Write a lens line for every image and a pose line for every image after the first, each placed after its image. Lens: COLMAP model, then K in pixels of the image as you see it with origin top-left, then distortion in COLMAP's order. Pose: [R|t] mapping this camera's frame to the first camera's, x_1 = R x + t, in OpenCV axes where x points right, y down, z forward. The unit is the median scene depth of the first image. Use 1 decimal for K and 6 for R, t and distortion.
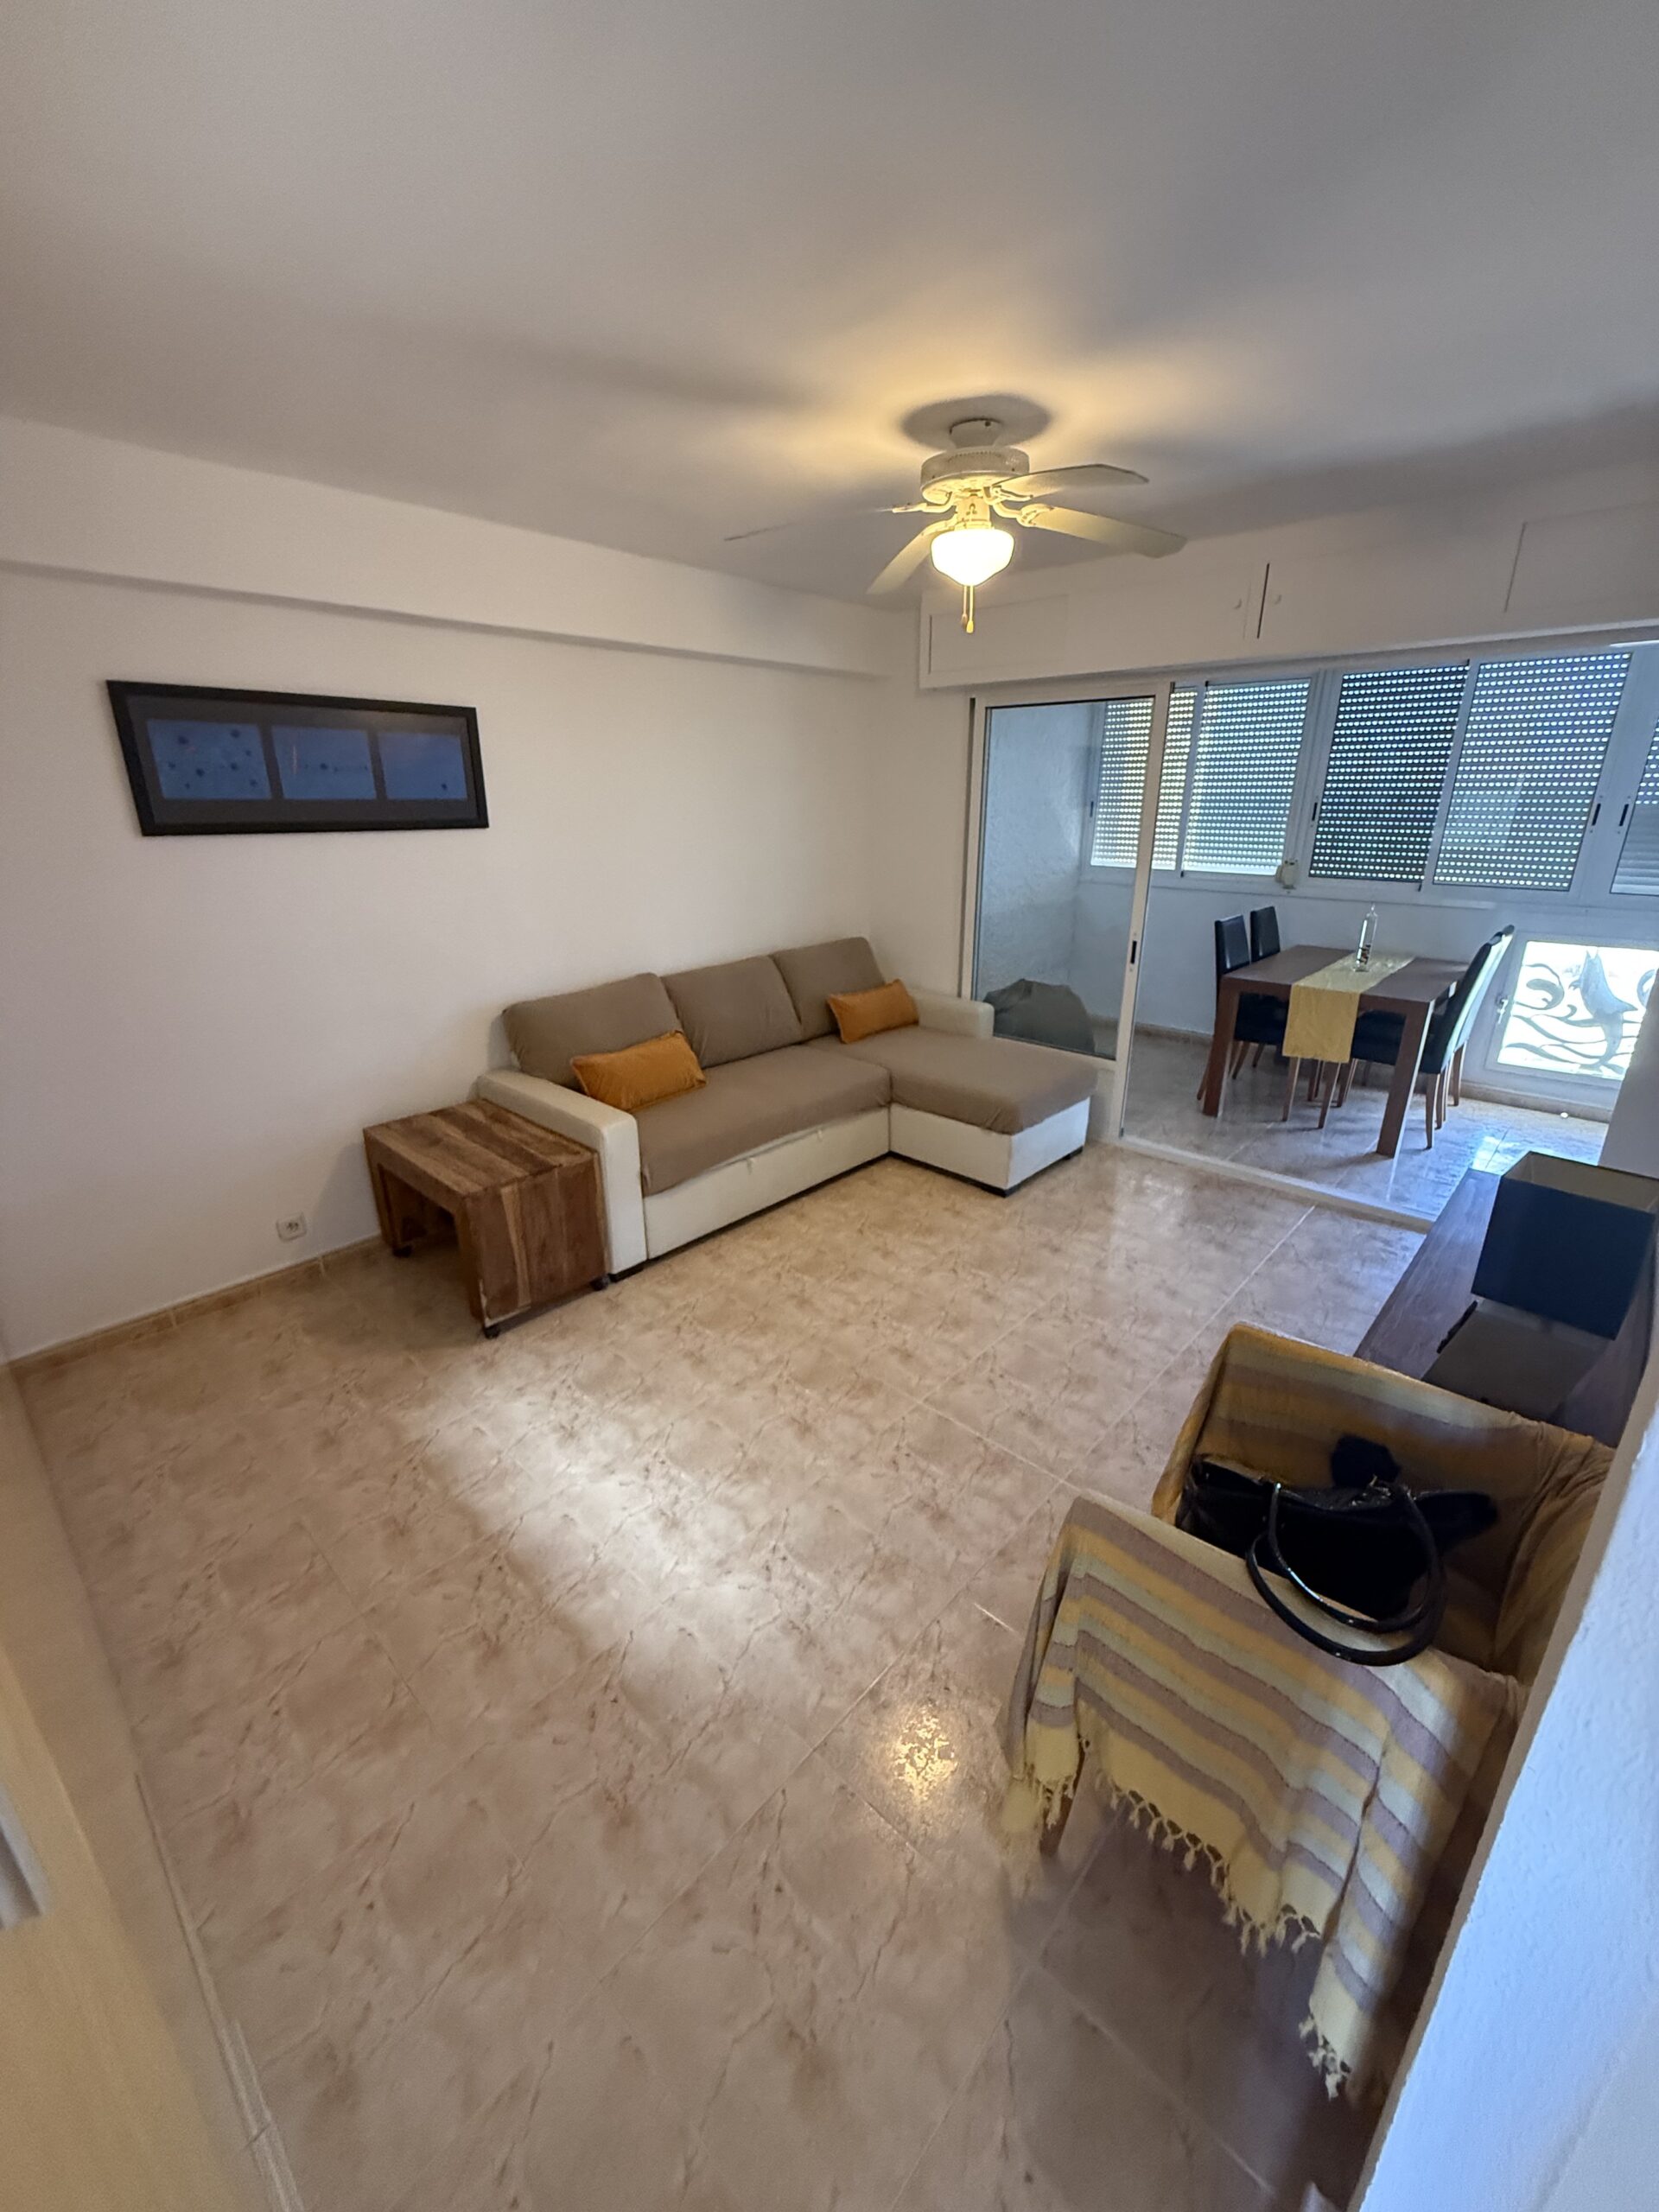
lens RADIAL K [[884.3, 0, 829.1], [0, 884.3, 1095.5], [0, 0, 1]] dist [0.000557, 0.000501]
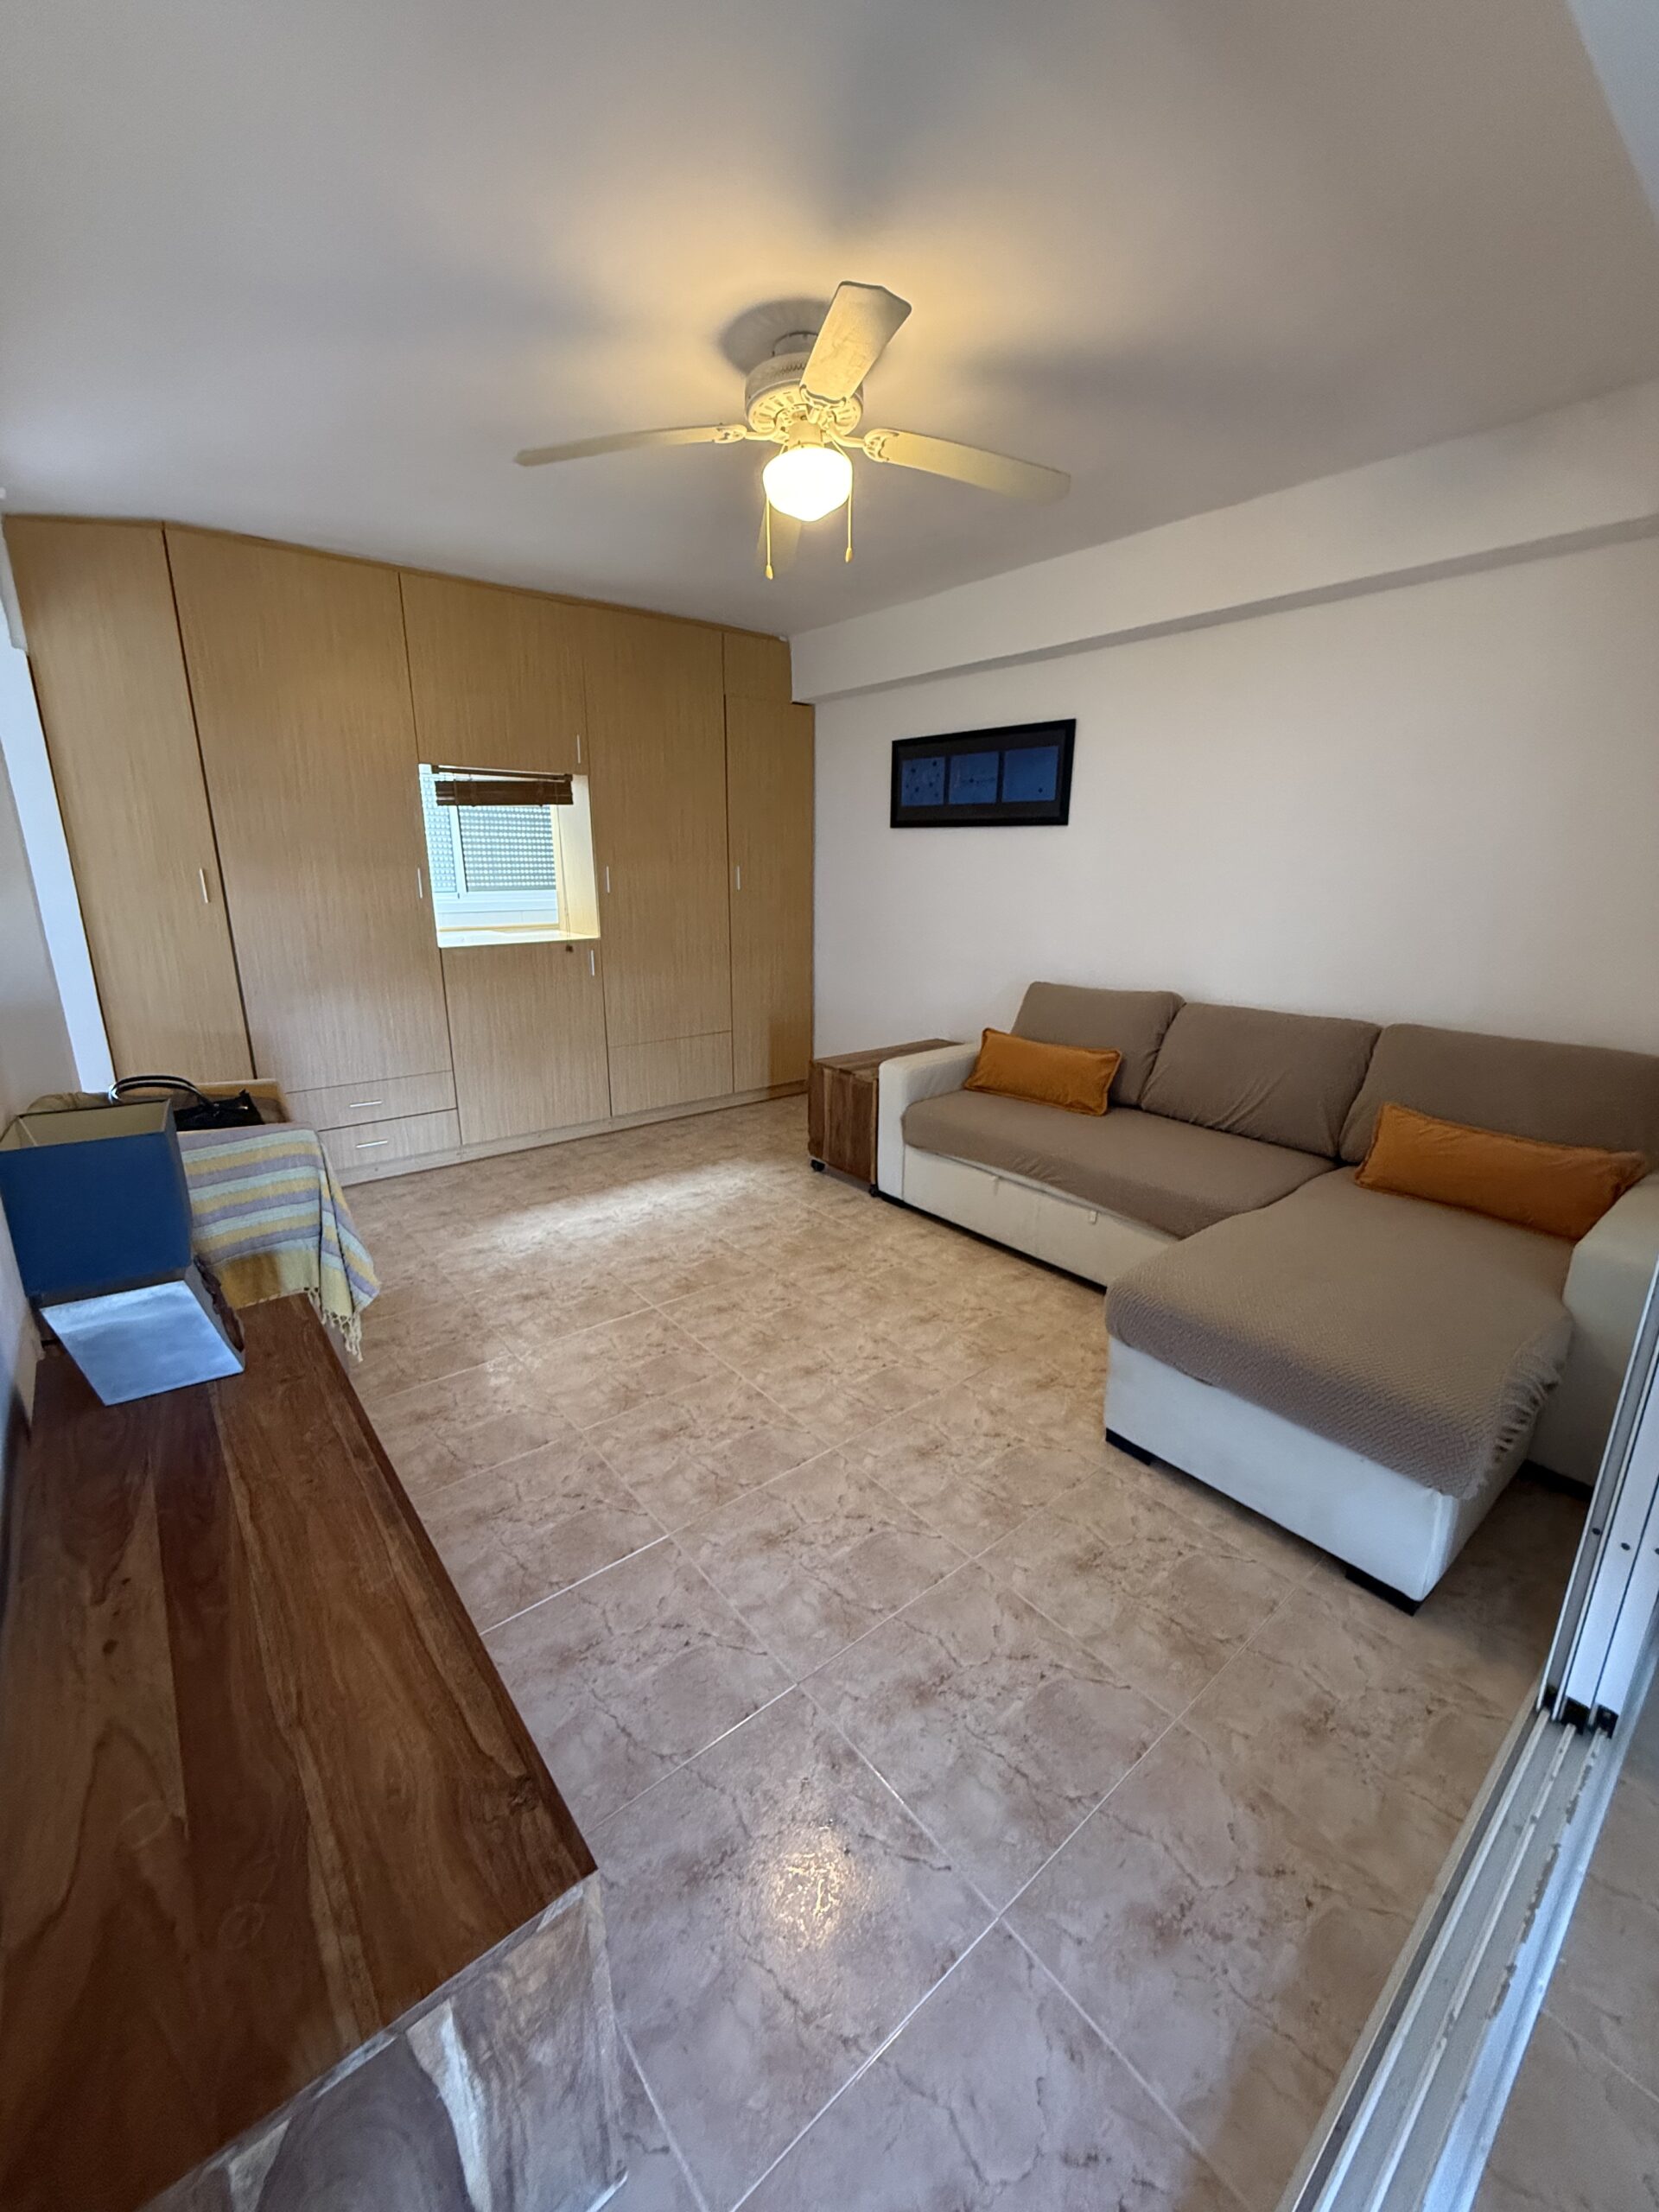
lens RADIAL K [[884.3, 0, 829.1], [0, 884.3, 1095.5], [0, 0, 1]] dist [0.000557, 0.000501]
pose [[-0.137244, 0.264145, -0.954668, 0.975257], [-0.323904, 0.898836, 0.295262, -0.272189], [0.936082, 0.349744, -0.037803, 1.050128]]
